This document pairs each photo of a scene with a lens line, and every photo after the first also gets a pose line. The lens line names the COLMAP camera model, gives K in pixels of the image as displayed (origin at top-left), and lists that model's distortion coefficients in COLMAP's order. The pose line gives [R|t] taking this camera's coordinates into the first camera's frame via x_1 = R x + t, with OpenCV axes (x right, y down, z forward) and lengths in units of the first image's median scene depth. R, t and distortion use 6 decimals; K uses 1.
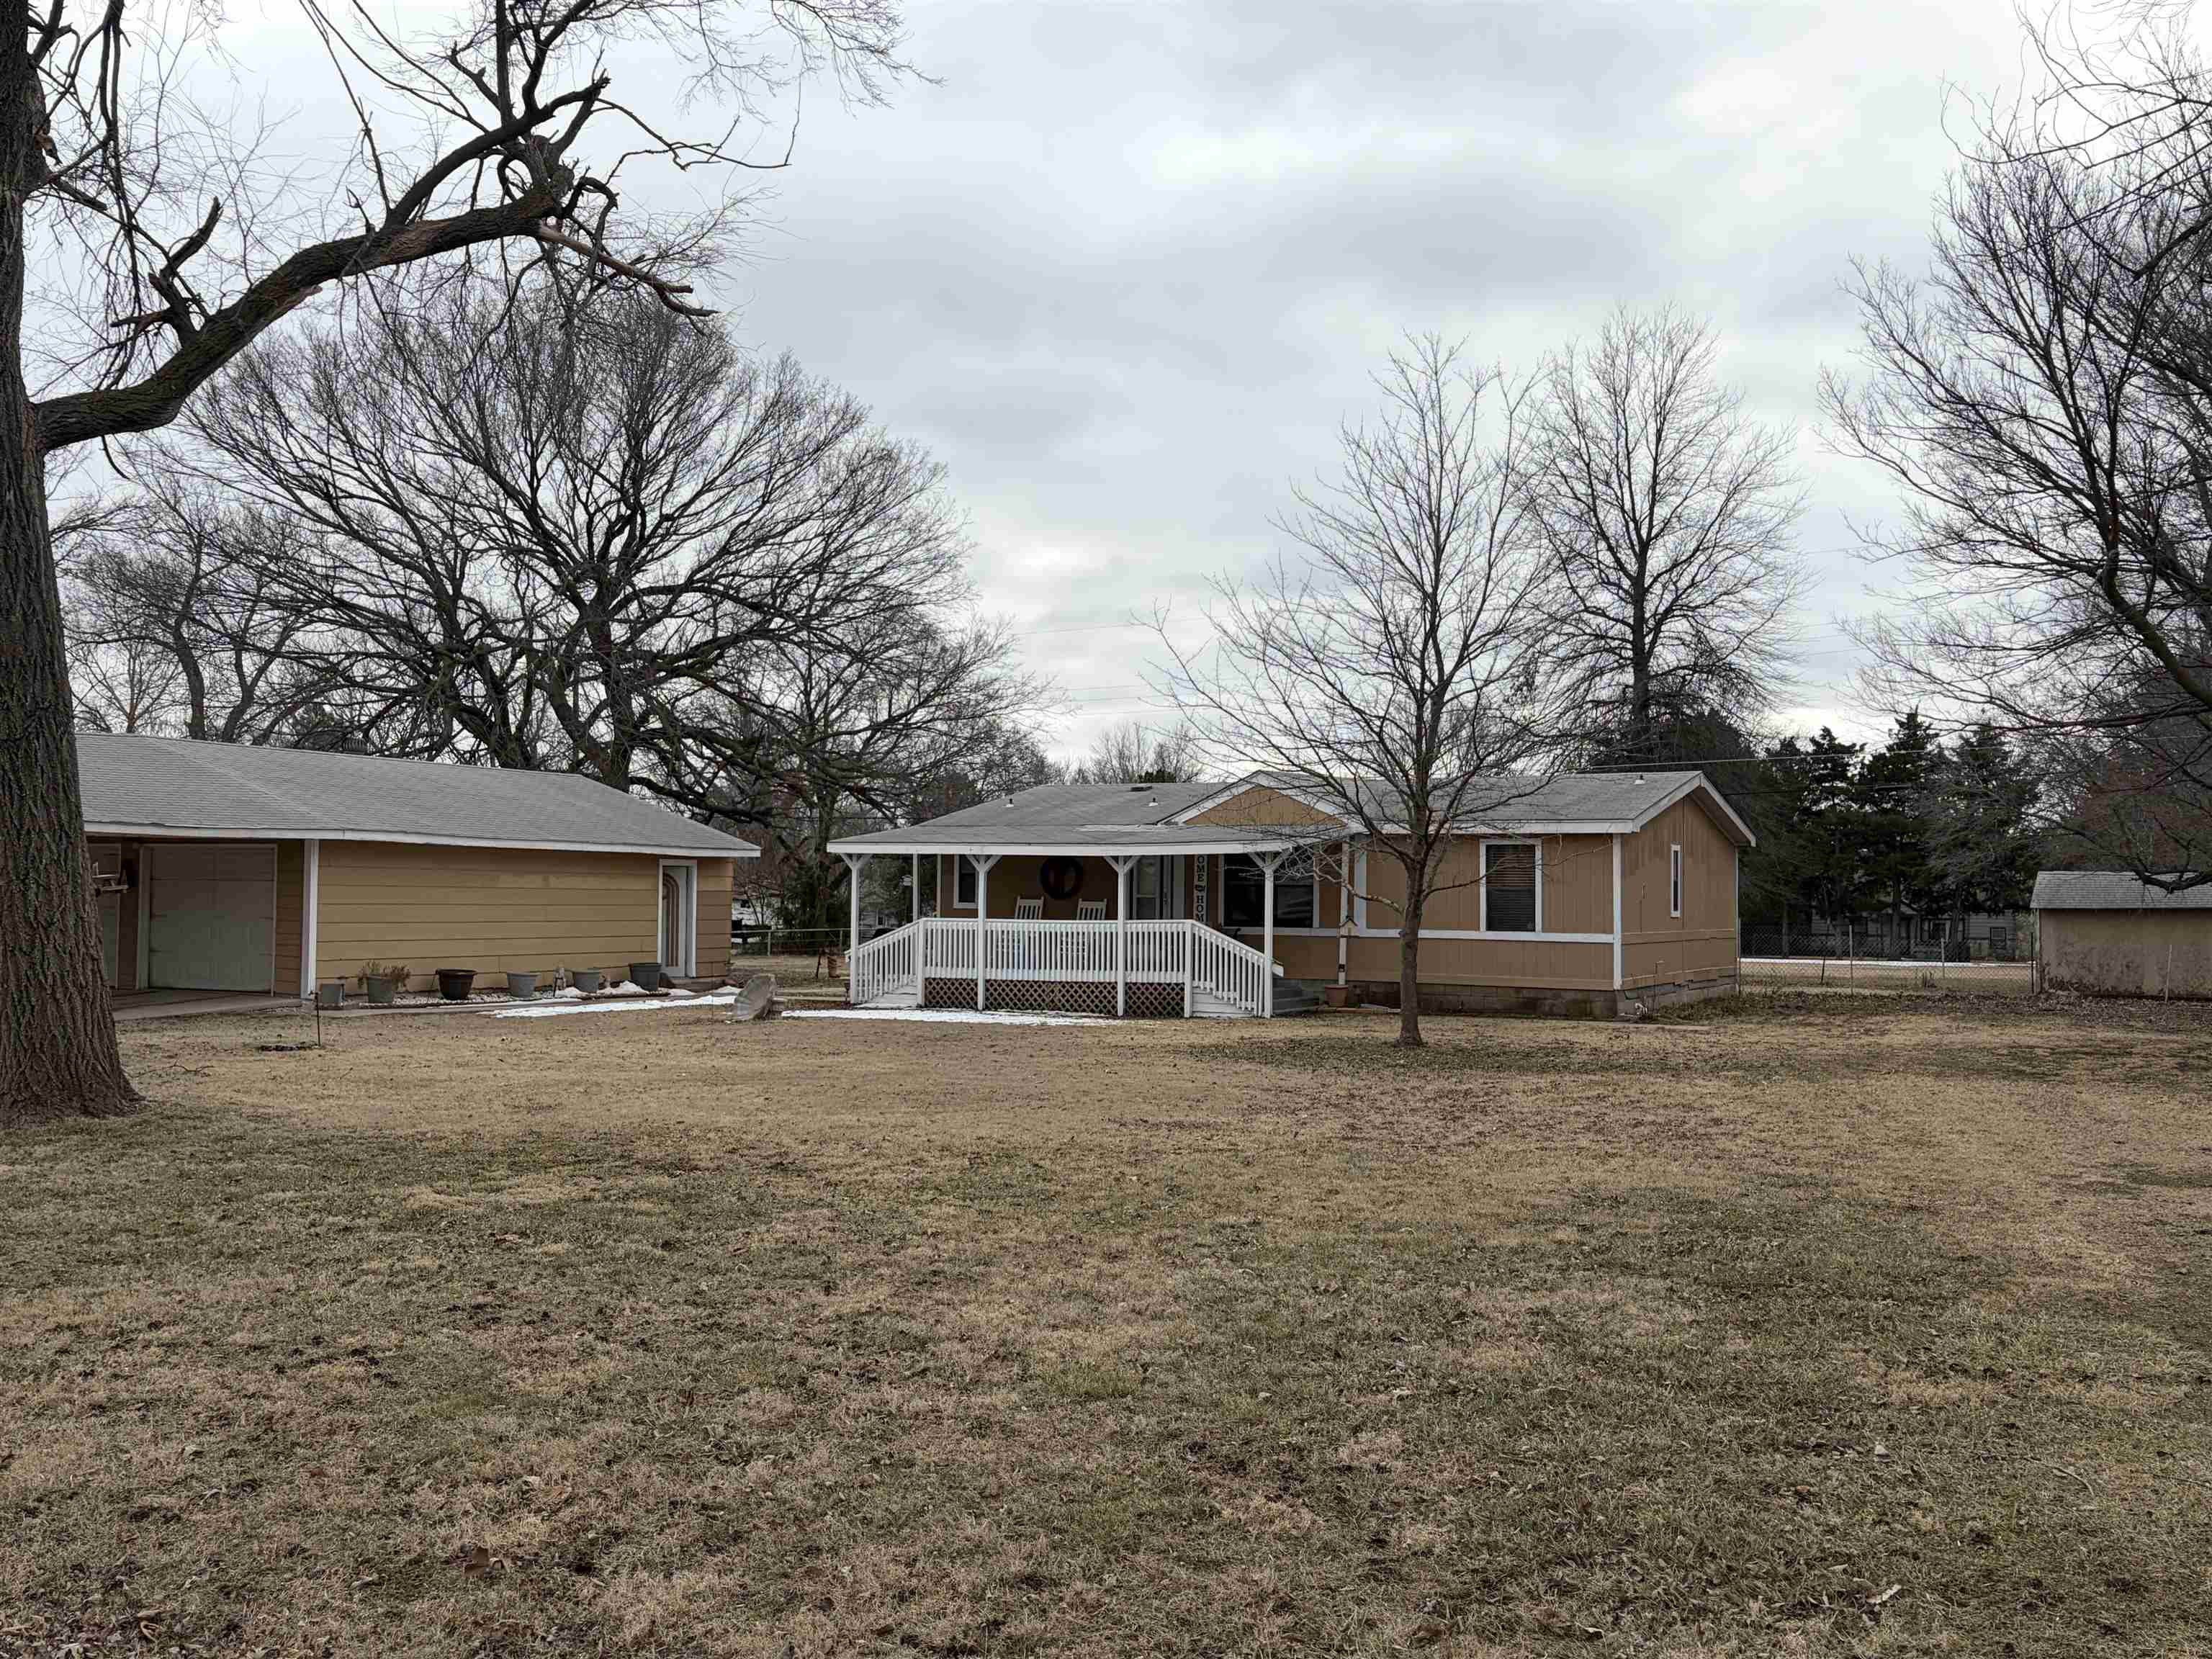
lens RADIAL K [[1983.6, 0, 1106.0], [0, 1983.6, 829.5], [0, 0, 1]] dist [0.166580, -0.382338]
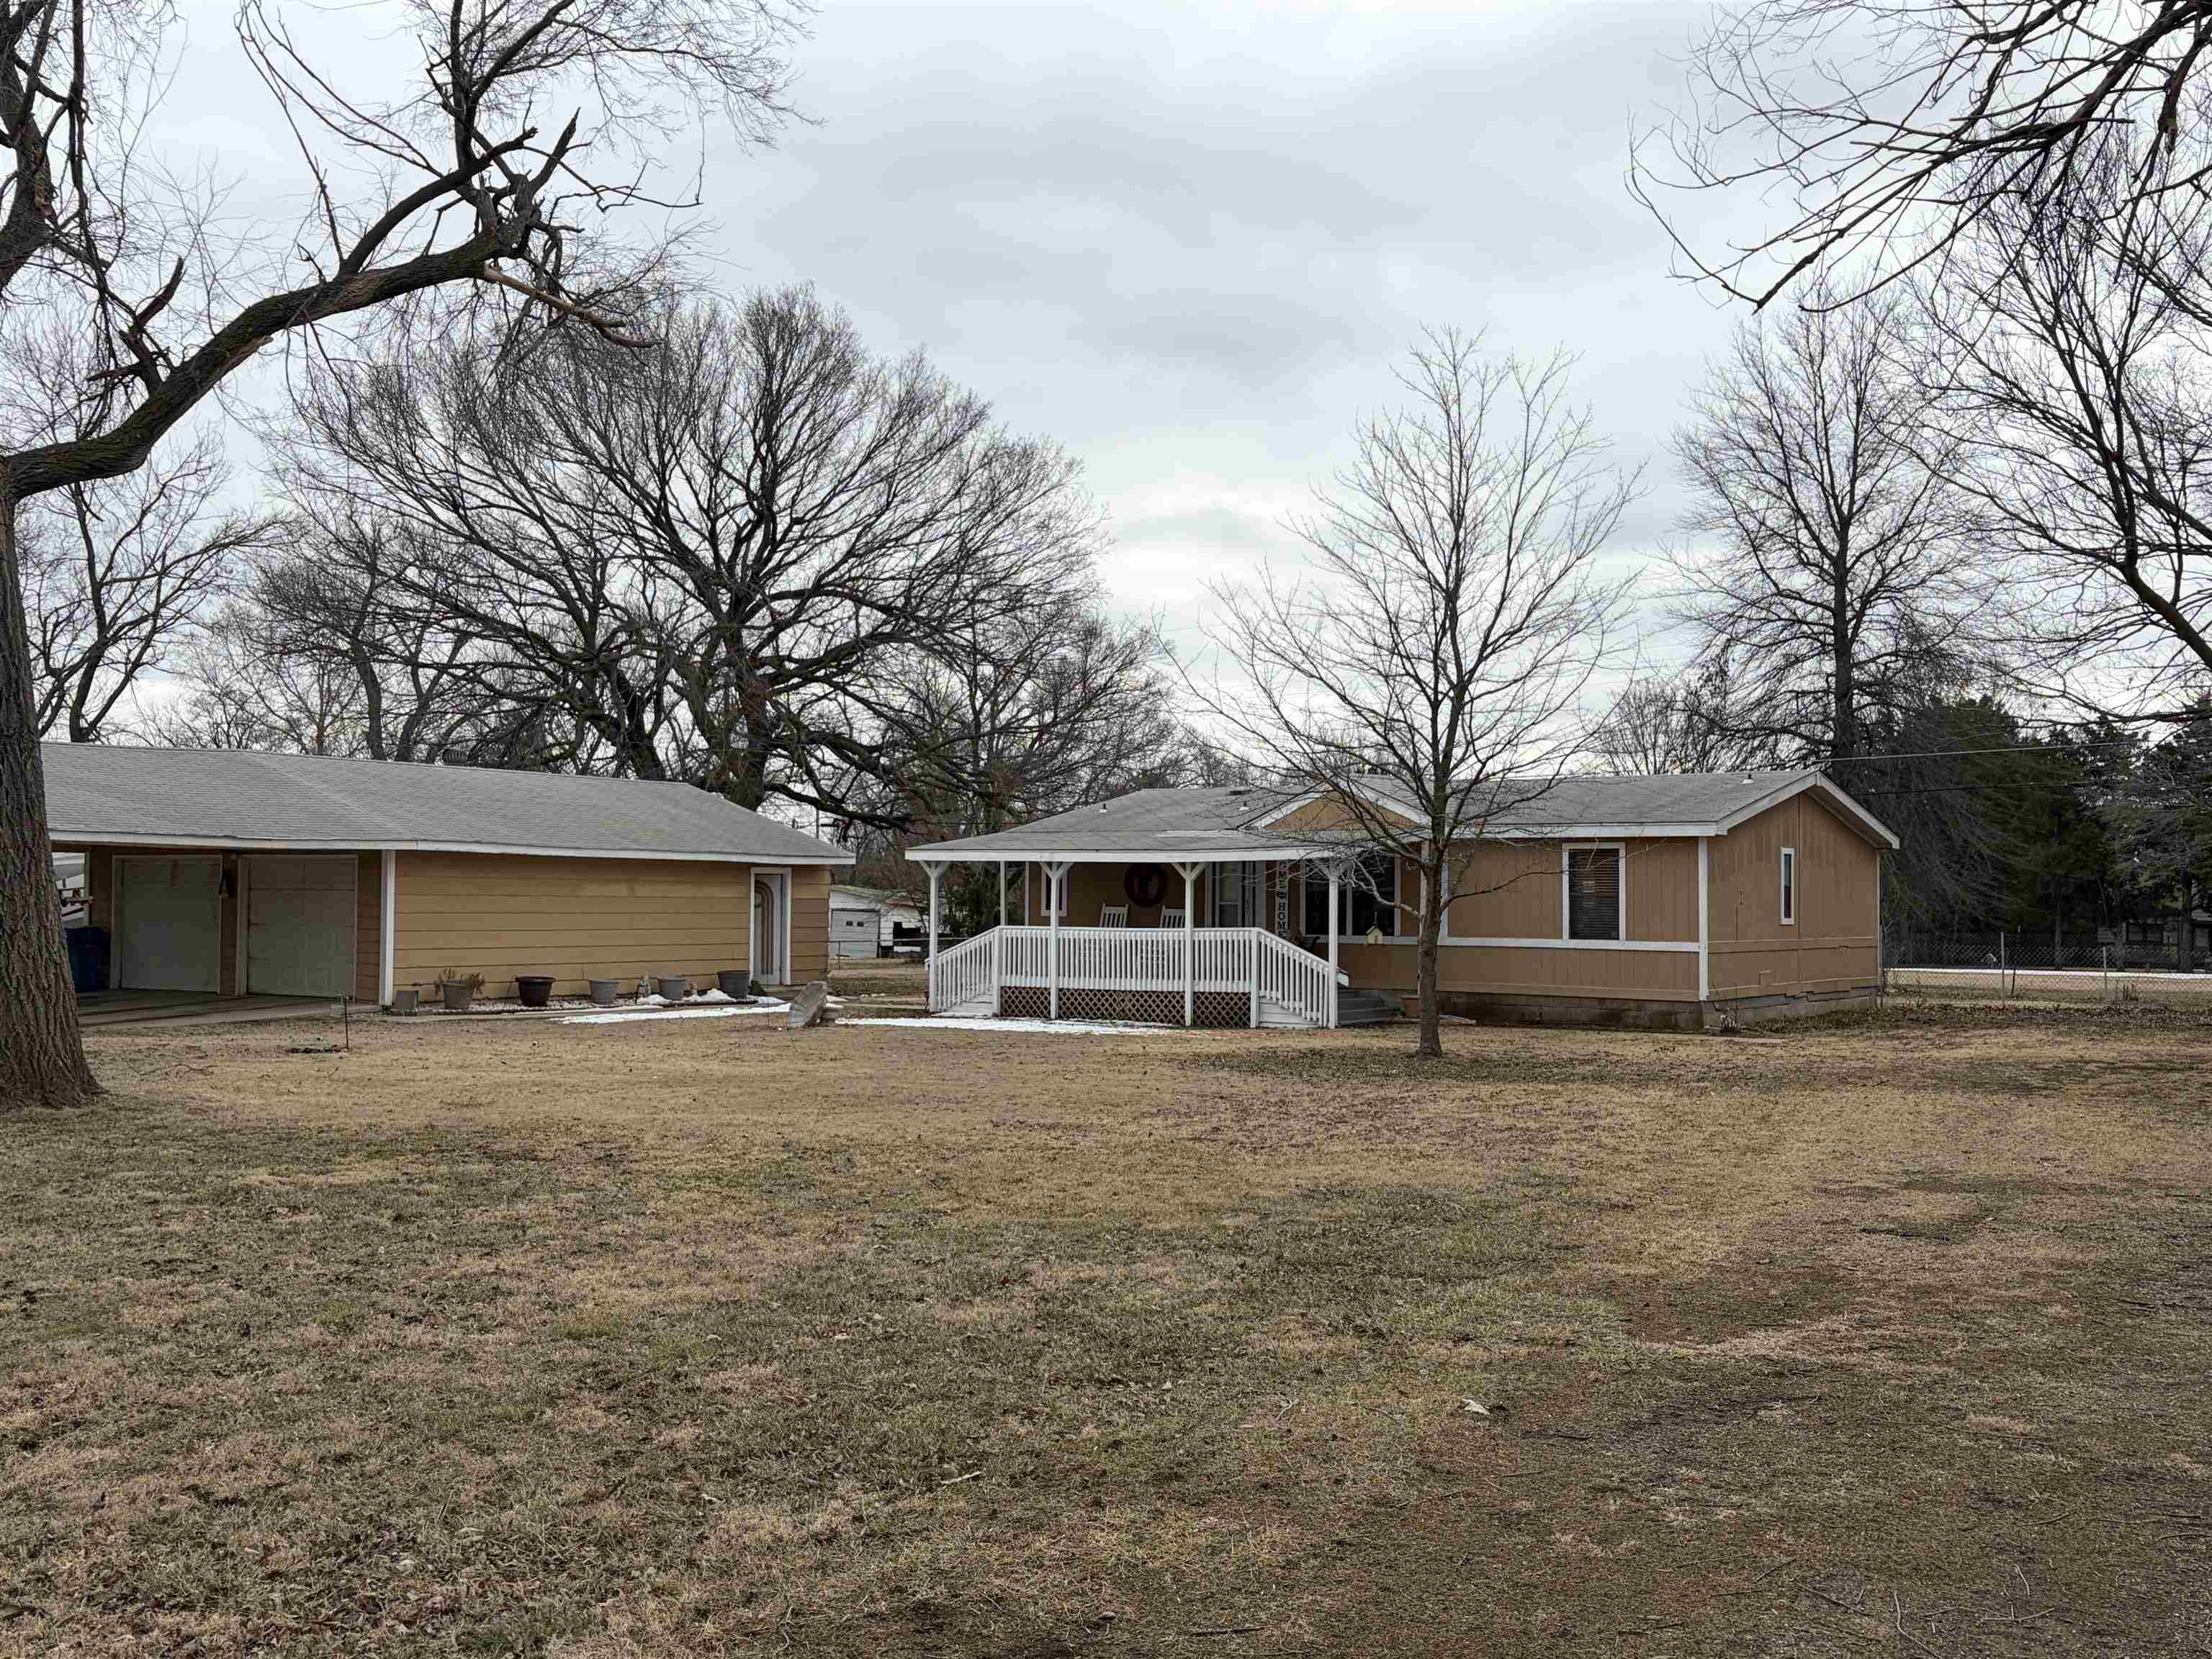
lens RADIAL K [[2107.6, 0, 1106.0], [0, 2107.6, 829.5], [0, 0, 1]] dist [0.186174, -0.506630]
pose [[0.993059, -0.006159, -0.117459, 0.086583], [0.006021, 0.999981, -0.001531, -0.001471], [0.117466, 0.000814, 0.993077, -0.036464]]
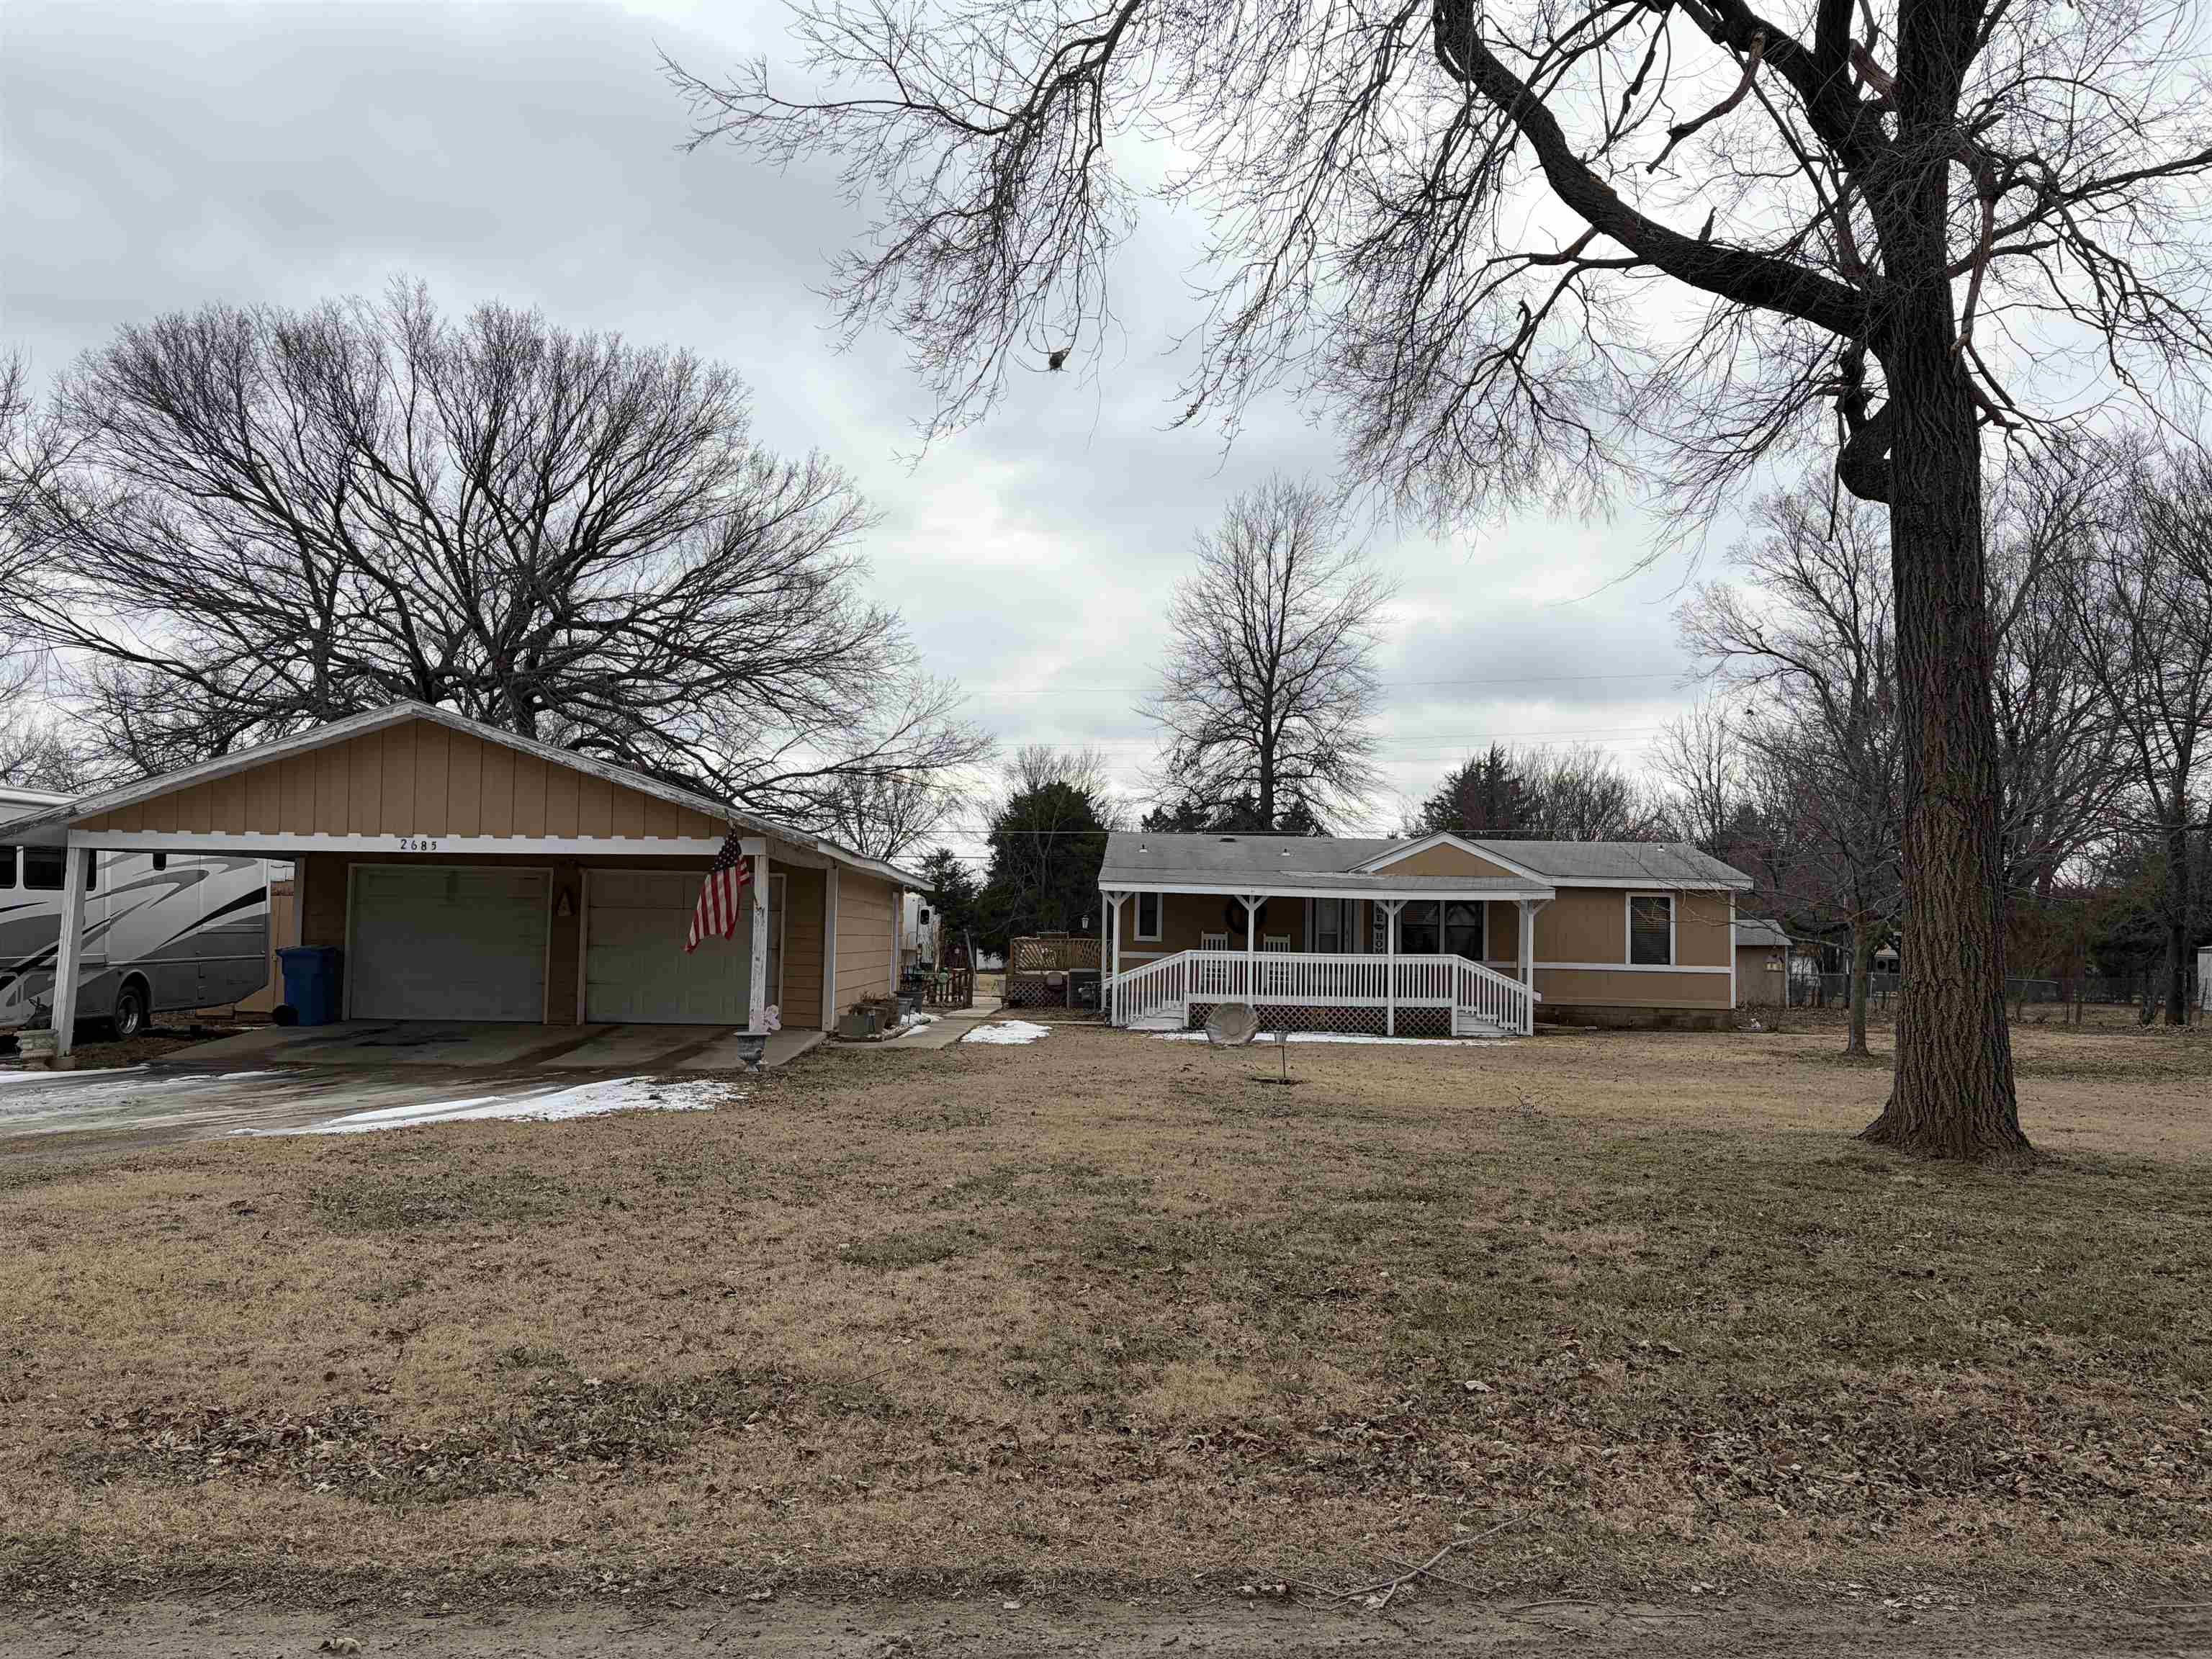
lens RADIAL K [[1613.6, 0, 1105.9], [0, 1613.6, 934.1], [0, 0, 1]] dist [0.079599, -0.000564]
pose [[0.894797, 0.010490, 0.446351, -0.555165], [-0.029159, 0.998963, 0.034978, 0.004757], [-0.445521, -0.044313, 0.894174, 0.208199]]
